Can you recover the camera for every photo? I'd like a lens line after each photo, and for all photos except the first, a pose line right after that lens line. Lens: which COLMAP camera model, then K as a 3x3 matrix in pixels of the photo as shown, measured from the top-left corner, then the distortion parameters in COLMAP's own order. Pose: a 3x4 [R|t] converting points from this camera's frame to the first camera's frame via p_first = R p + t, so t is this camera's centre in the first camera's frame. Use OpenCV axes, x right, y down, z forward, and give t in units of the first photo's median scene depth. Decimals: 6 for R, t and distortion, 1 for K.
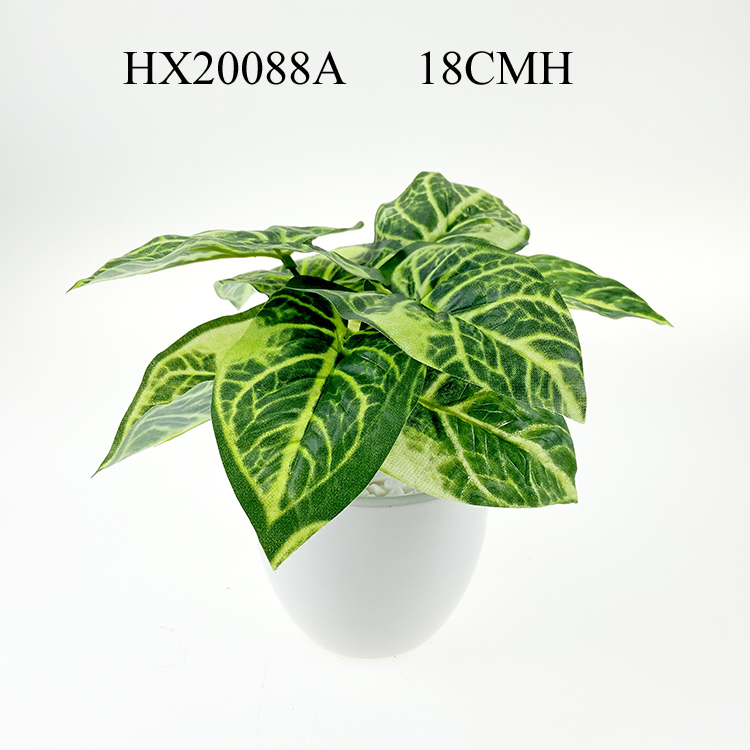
lens RADIAL K [[771.3, 0, 372.6], [0, 771.3, 365.1], [0, 0, 1]] dist [0.140648, -0.162966]
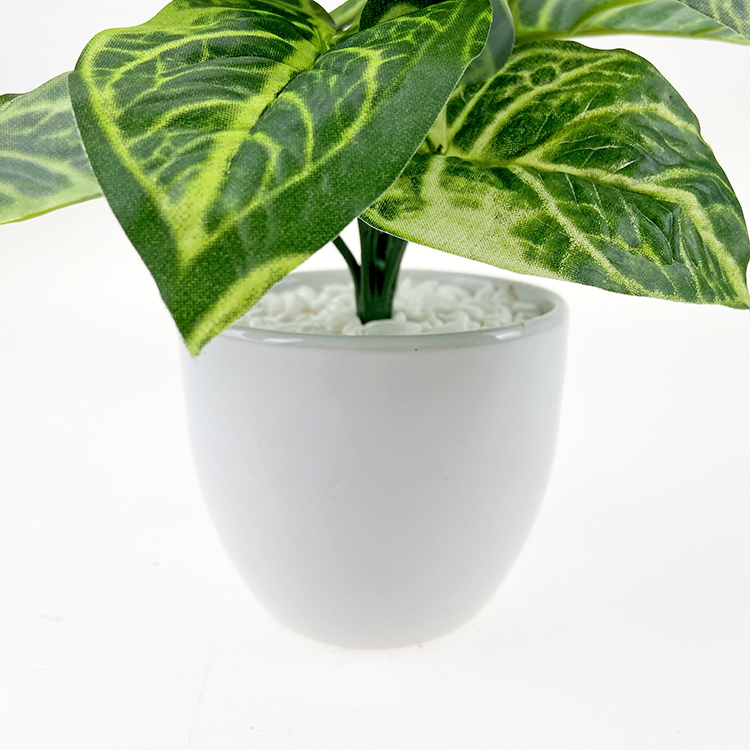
lens RADIAL K [[771.3, 0, 372.6], [0, 771.3, 365.1], [0, 0, 1]] dist [0.140648, -0.162966]
pose [[0.999358, -0.018782, 0.030517, -0.031693], [0.021913, 0.994152, -0.105741, 0.293300], [-0.028352, 0.106342, 0.993925, 0.494683]]
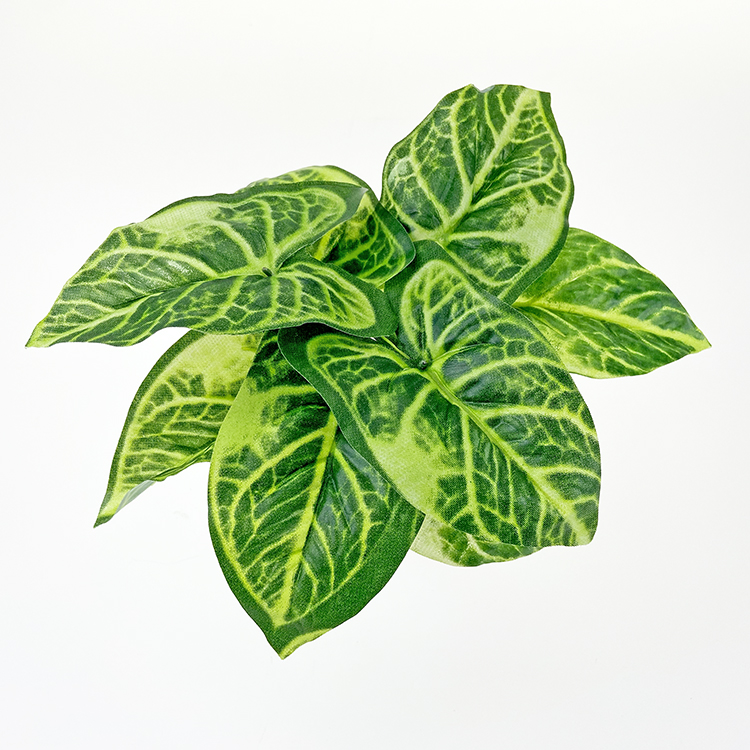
lens RADIAL K [[771.3, 0, 372.6], [0, 771.3, 365.1], [0, 0, 1]] dist [0.140648, -0.162966]
pose [[0.999735, 0.014342, 0.018031, -0.023876], [-0.021935, 0.831927, 0.554452, -0.629038], [-0.007049, -0.554700, 0.832021, 0.291832]]
